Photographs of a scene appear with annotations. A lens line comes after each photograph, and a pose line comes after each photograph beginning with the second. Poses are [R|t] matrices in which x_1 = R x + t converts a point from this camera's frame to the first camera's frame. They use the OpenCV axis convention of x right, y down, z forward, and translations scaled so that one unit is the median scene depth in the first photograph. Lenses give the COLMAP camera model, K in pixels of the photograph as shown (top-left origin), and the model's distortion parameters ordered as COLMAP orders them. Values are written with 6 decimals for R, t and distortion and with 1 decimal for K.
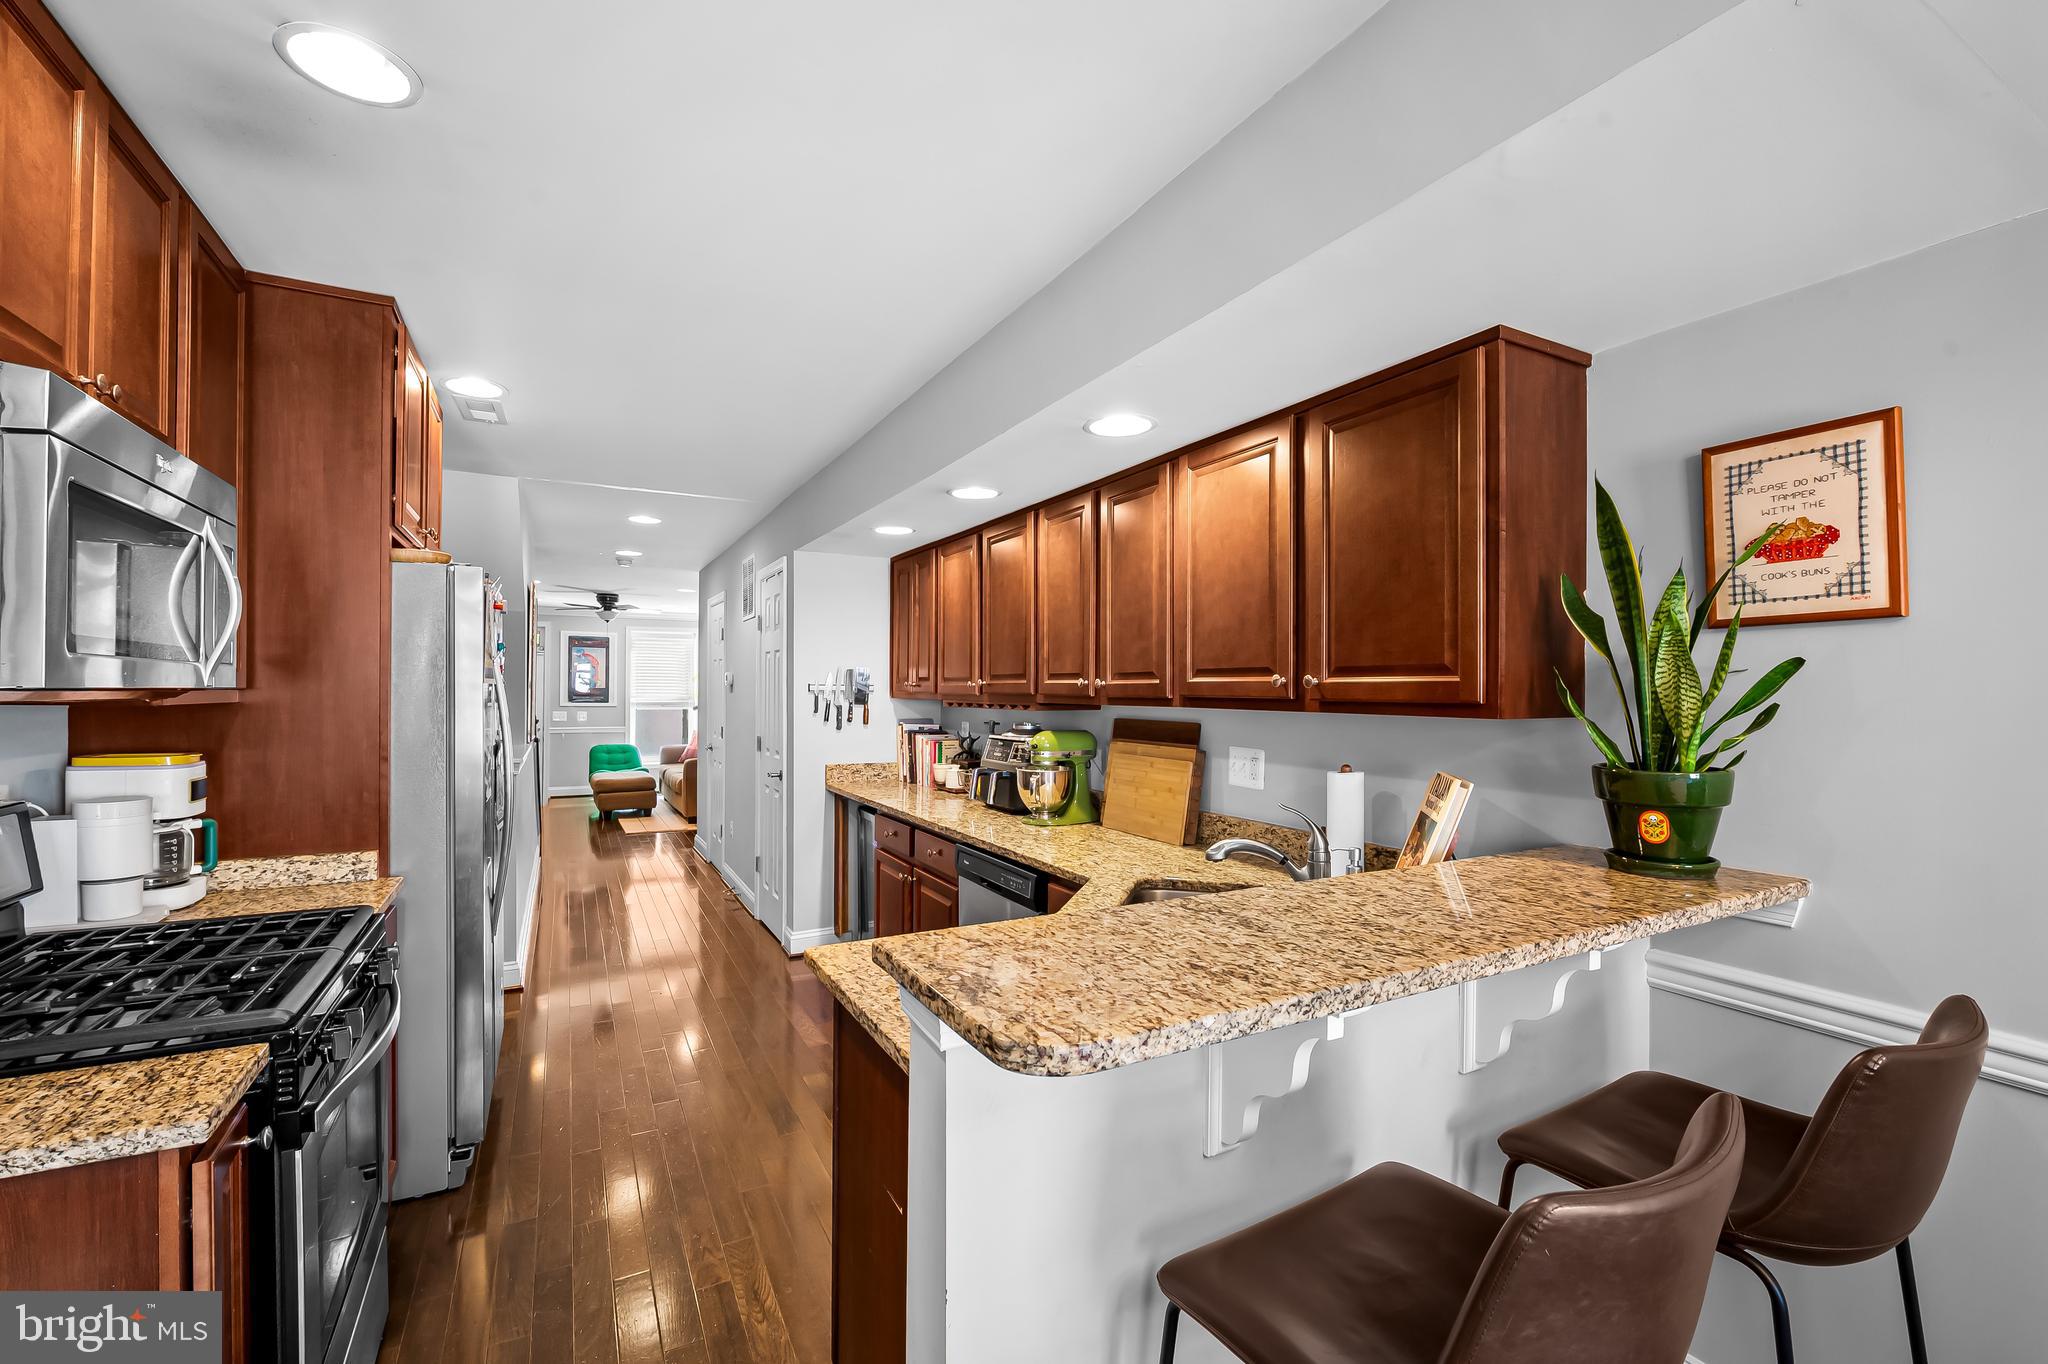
lens RADIAL K [[875.5, 0, 1021.9], [0, 875.5, 704.0], [0, 0, 1]] dist [-0.004310, -0.001510]
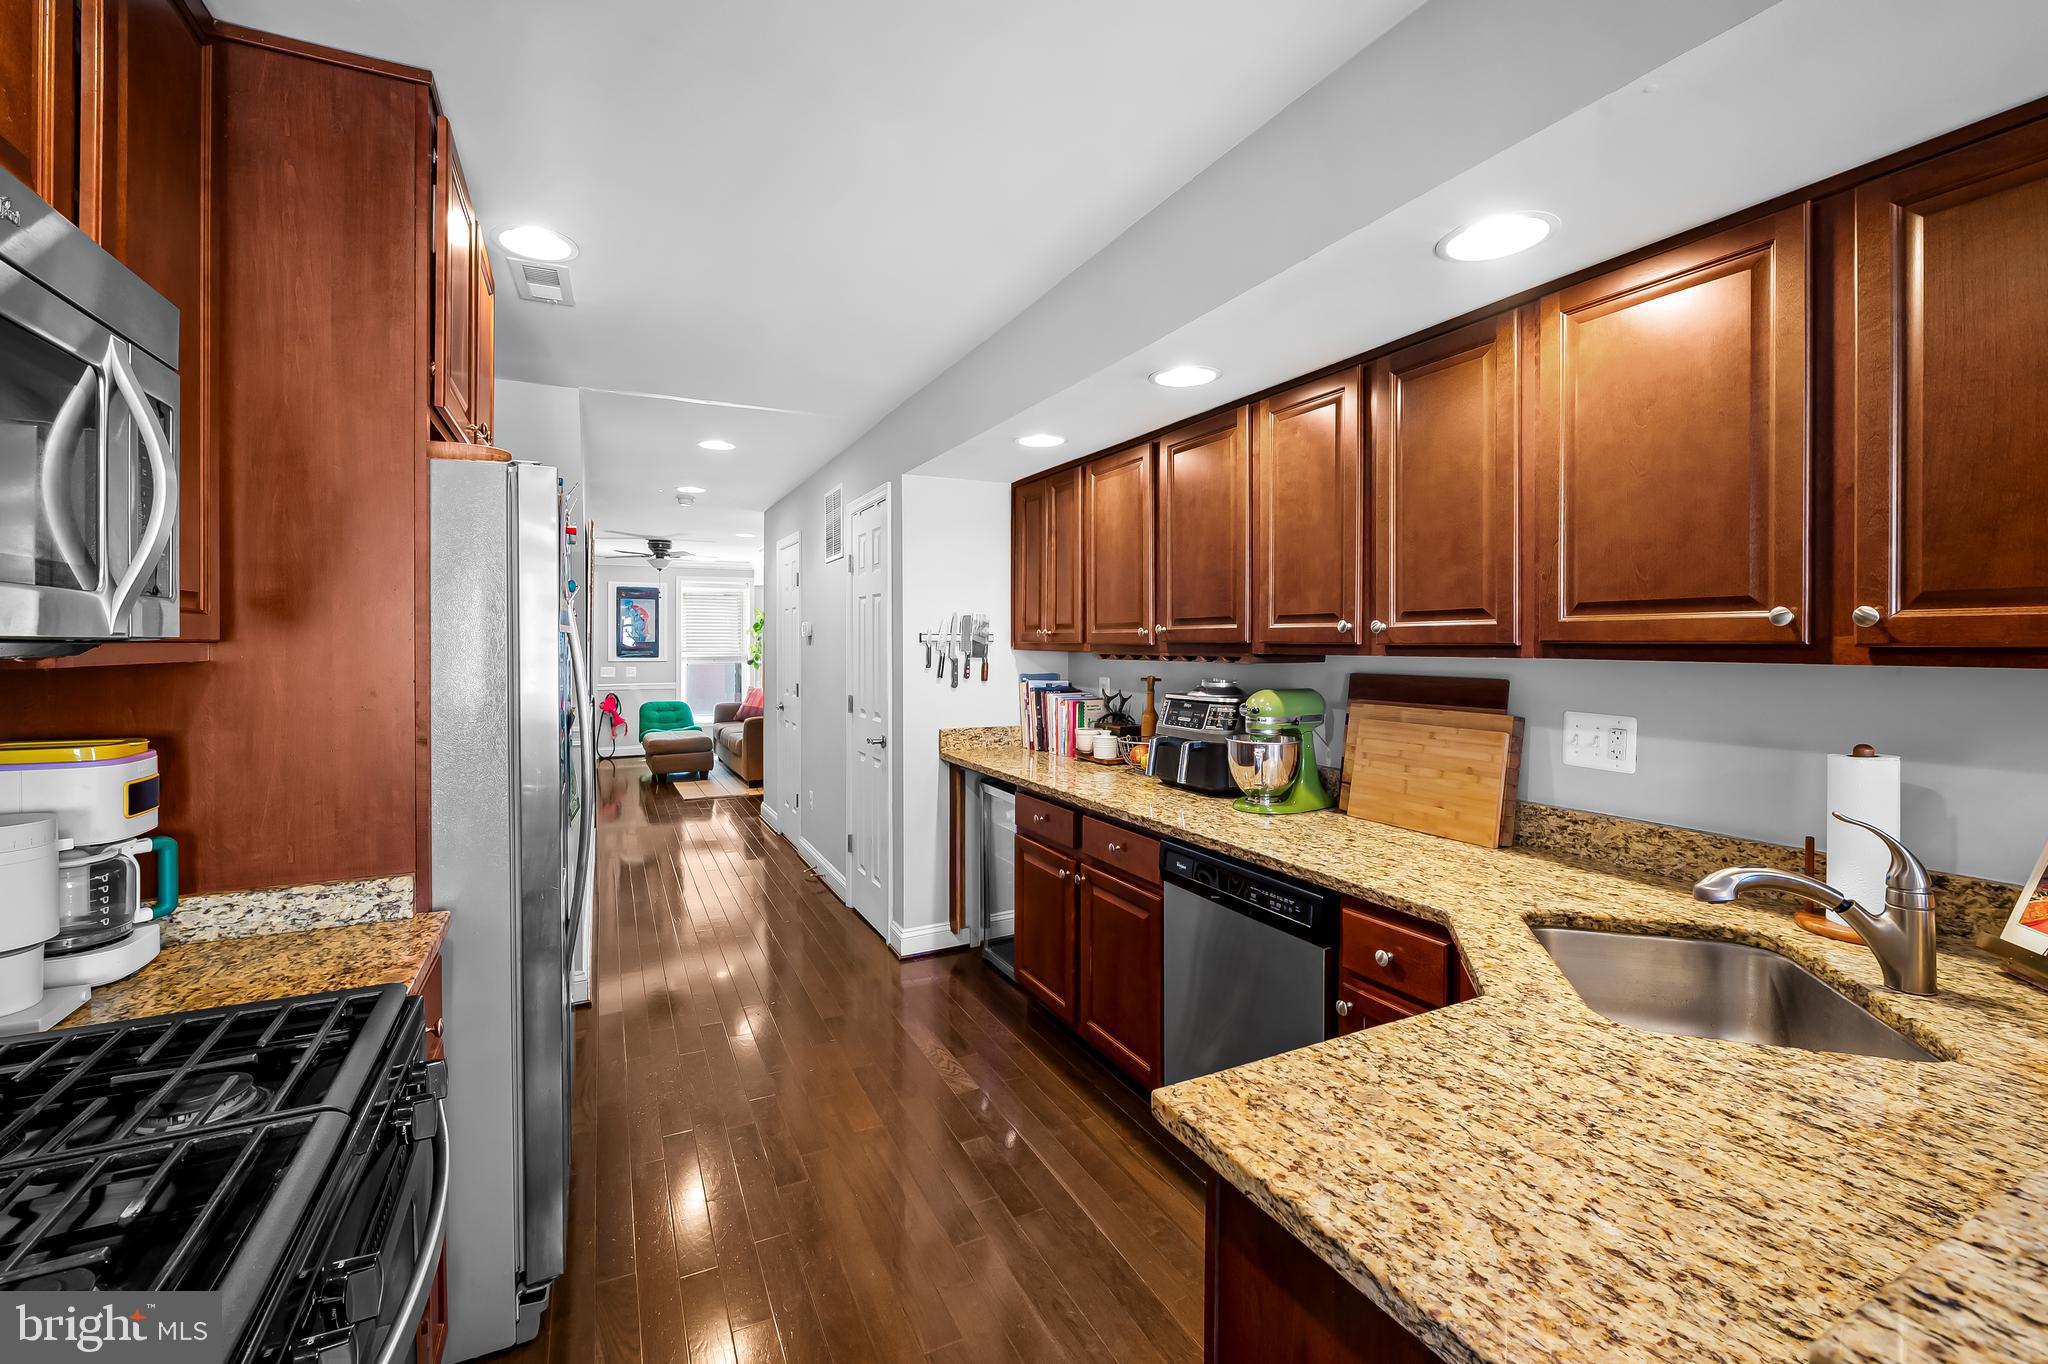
lens RADIAL K [[875.5, 0, 1027.3], [0, 875.5, 657.2], [0, 0, 1]] dist [-0.004310, -0.001510]
pose [[0.999577, -0.007161, -0.028188, -0.211761], [0.007205, 0.999973, 0.001446, -0.001205], [0.028177, -0.001649, 0.999602, 0.294797]]
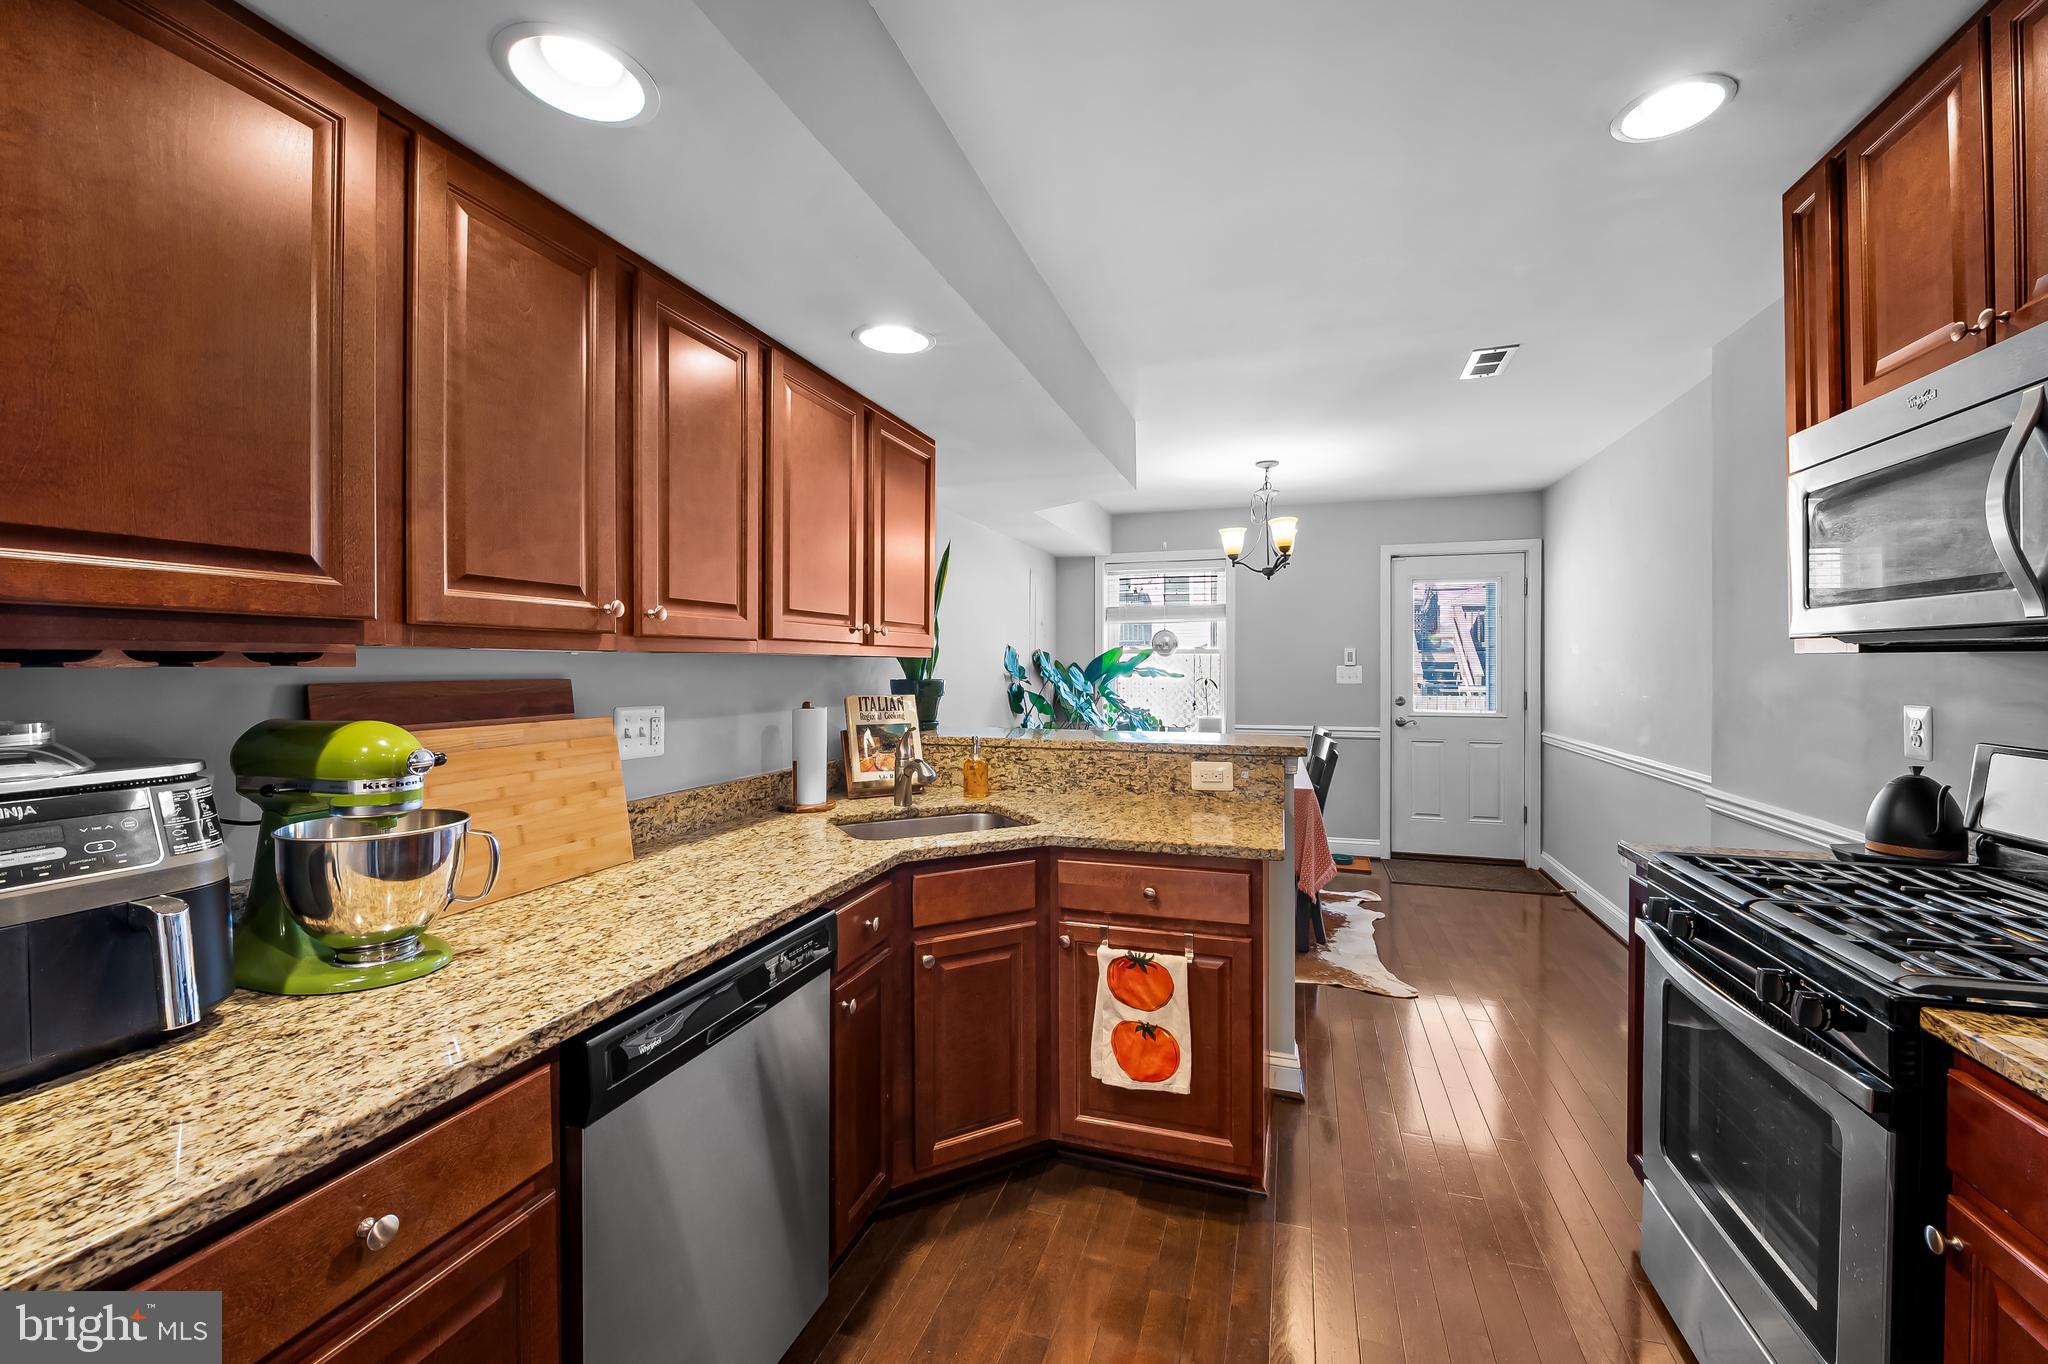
lens RADIAL K [[820.4, 0, 1027.9], [0, 820.4, 660.5], [0, 0, 1]] dist [-0.011230, -0.000499]
pose [[-0.700258, -0.006269, 0.713862, -0.544913], [0.003246, 0.999923, 0.011965, 0.002294], [-0.713882, 0.010696, -0.700184, 1.380722]]
